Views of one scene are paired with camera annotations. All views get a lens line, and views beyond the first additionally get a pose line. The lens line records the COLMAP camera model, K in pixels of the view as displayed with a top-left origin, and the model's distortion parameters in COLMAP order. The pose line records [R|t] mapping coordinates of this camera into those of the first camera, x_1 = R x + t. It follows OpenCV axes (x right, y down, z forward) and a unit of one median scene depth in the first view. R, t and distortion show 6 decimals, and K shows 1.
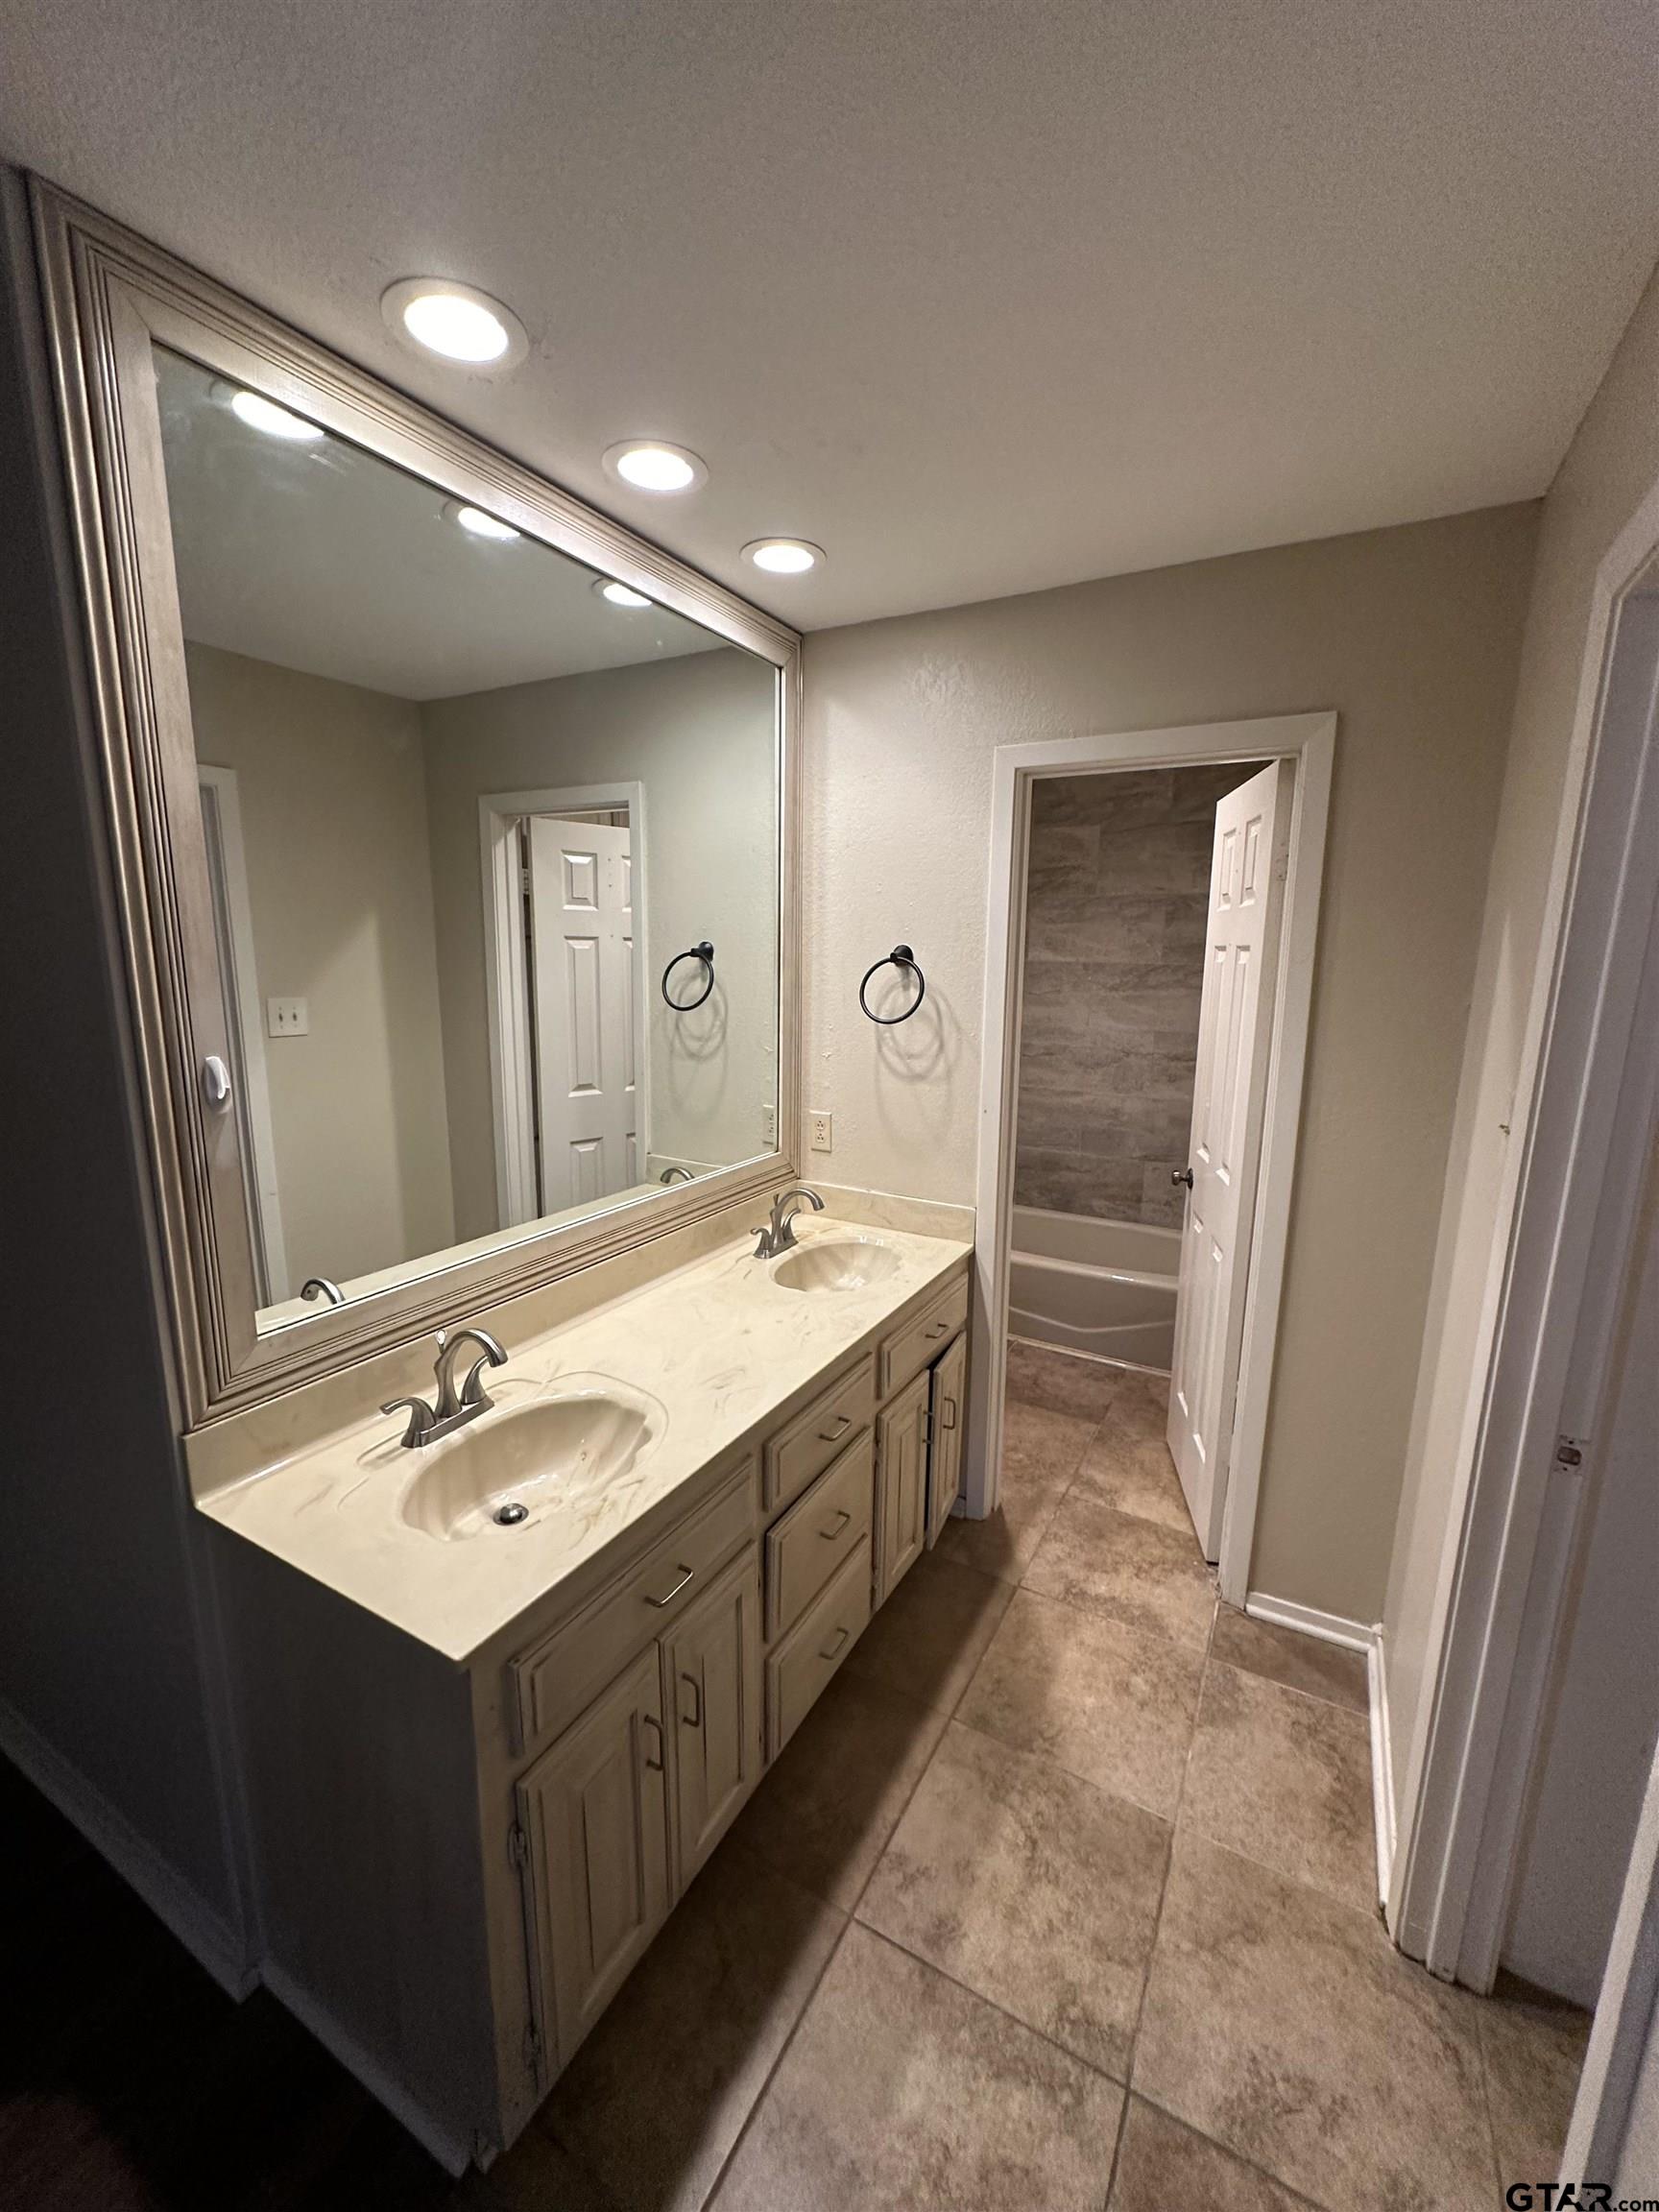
lens RADIAL K [[880.3, 0, 835.4], [0, 880.3, 1106.9], [0, 0, 1]] dist [0.002165, -0.000040]
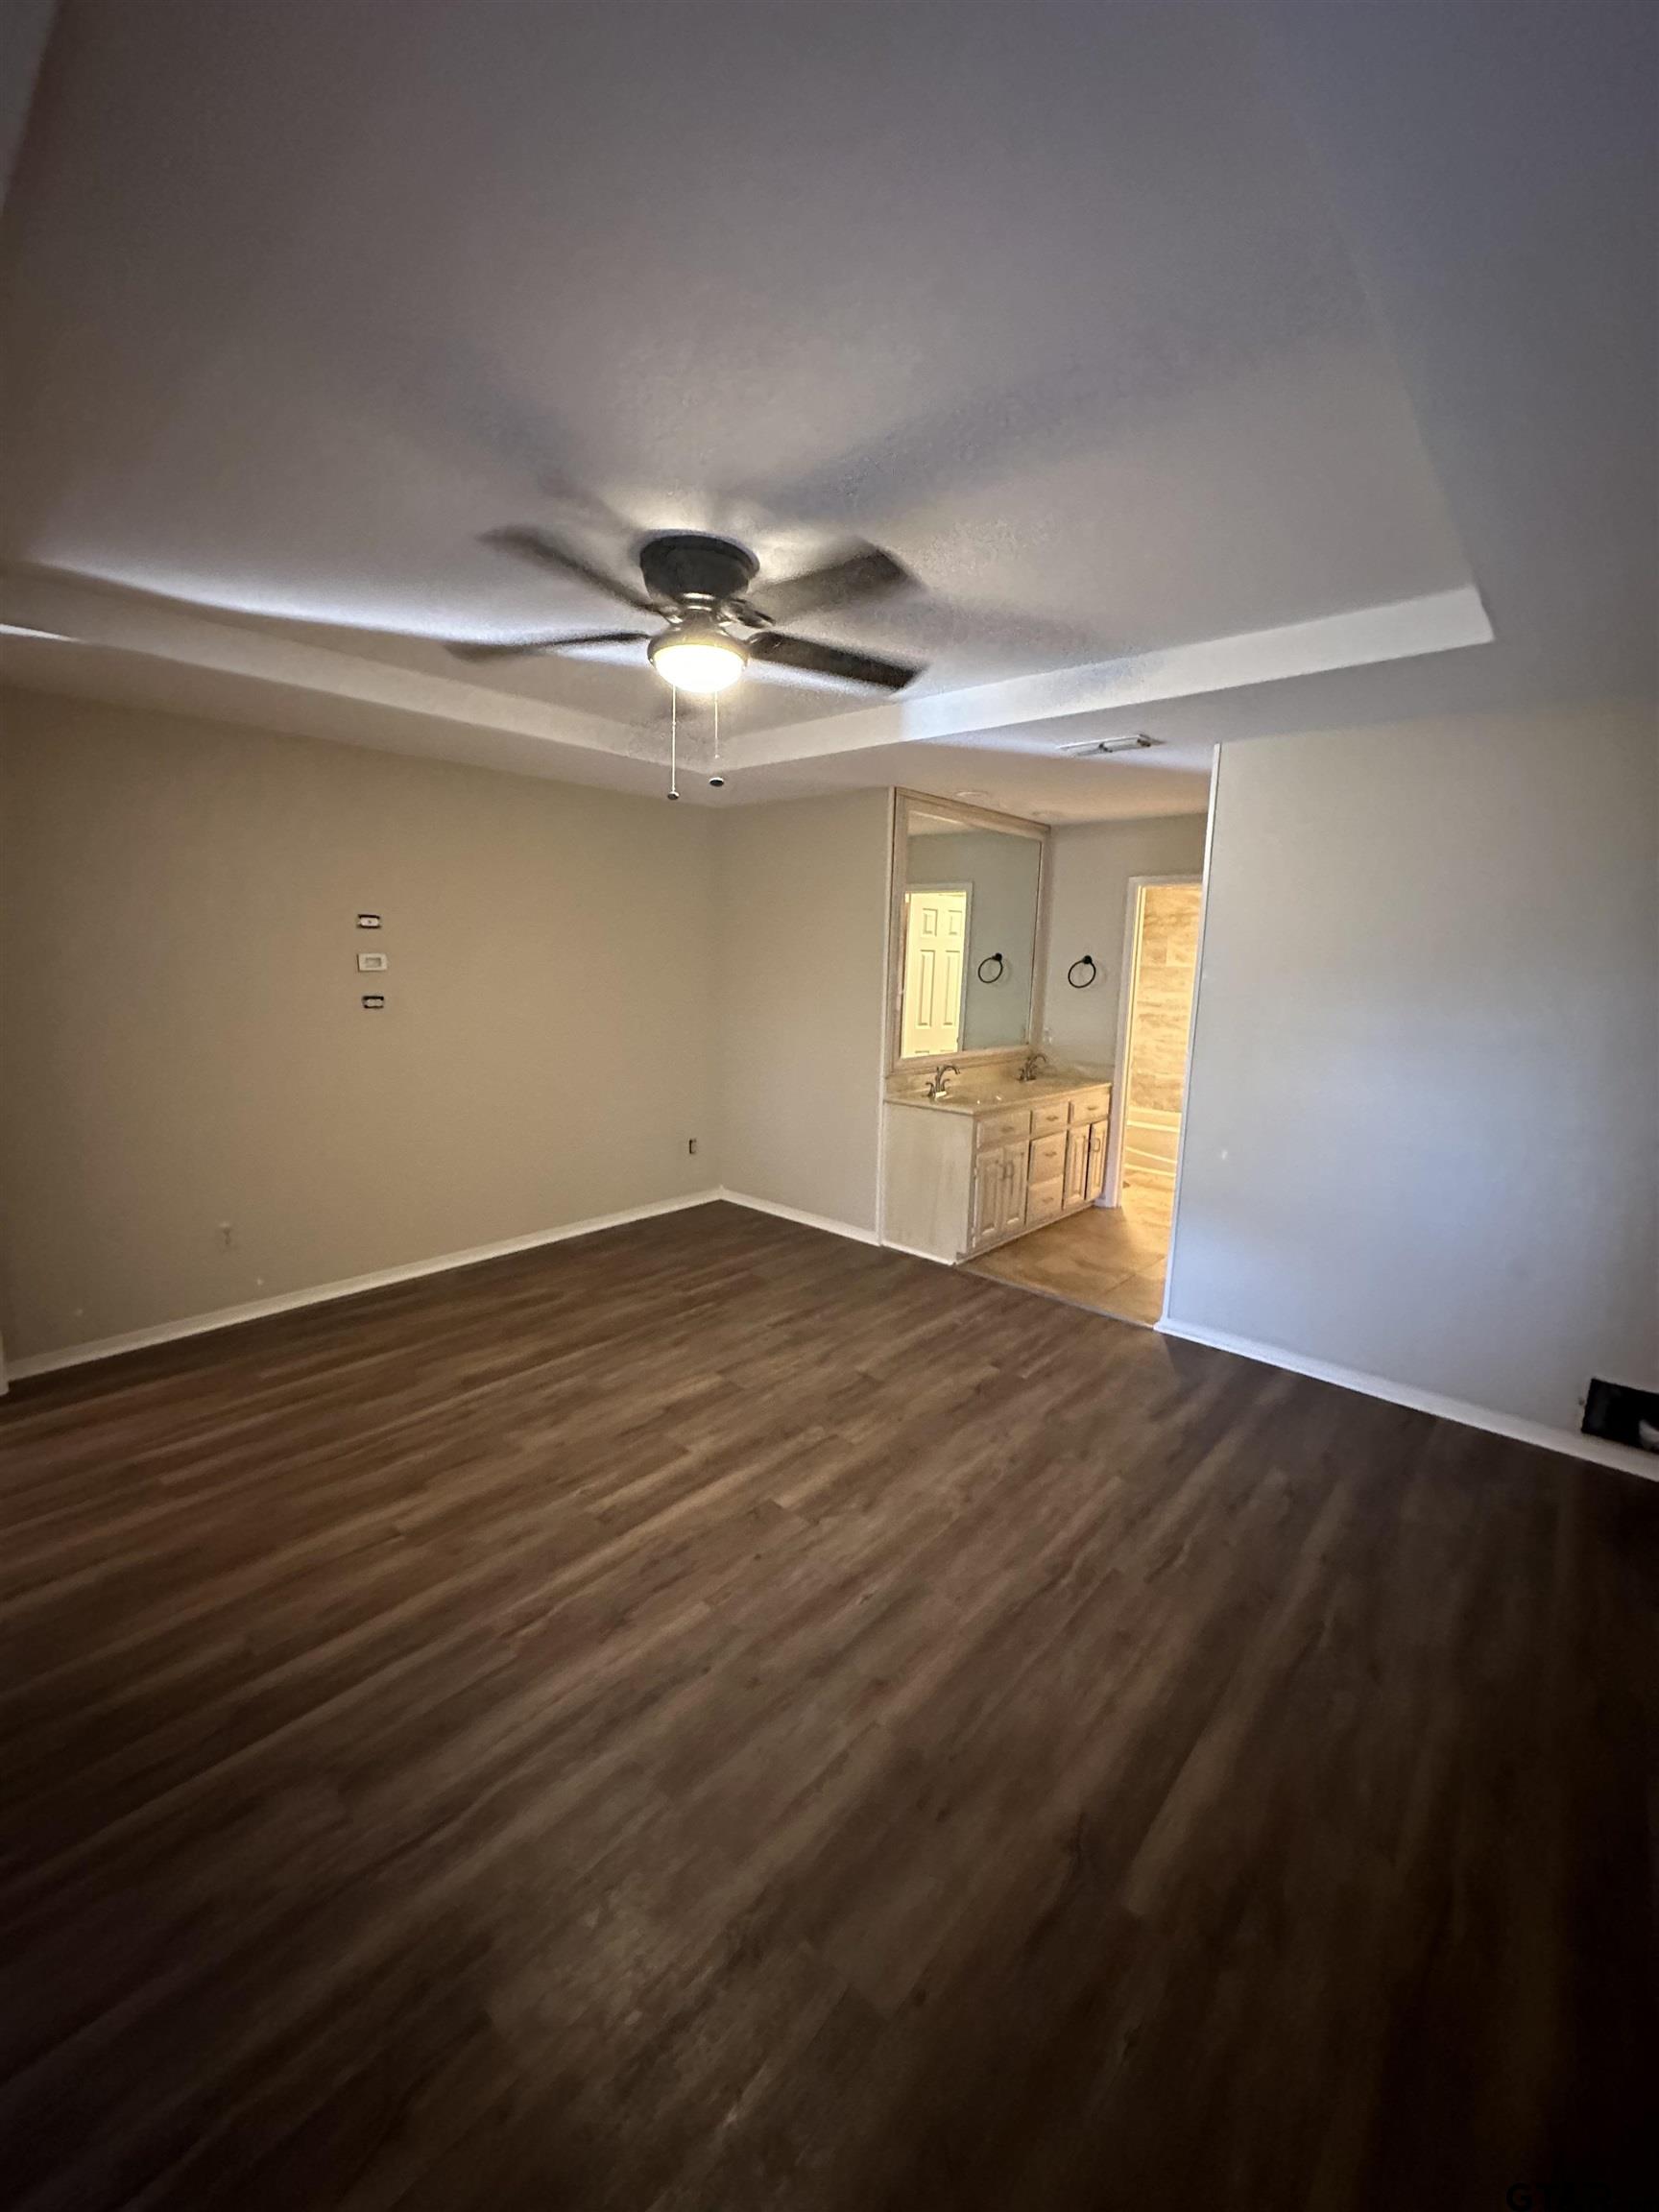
lens RADIAL K [[880.3, 0, 822.2], [0, 880.3, 1112.2], [0, 0, 1]] dist [0.002165, -0.000040]
pose [[0.974179, 0.047883, -0.220640, -0.044386], [-0.050703, 0.998688, -0.007133, 0.172548], [0.220009, 0.018136, 0.975329, -0.858508]]
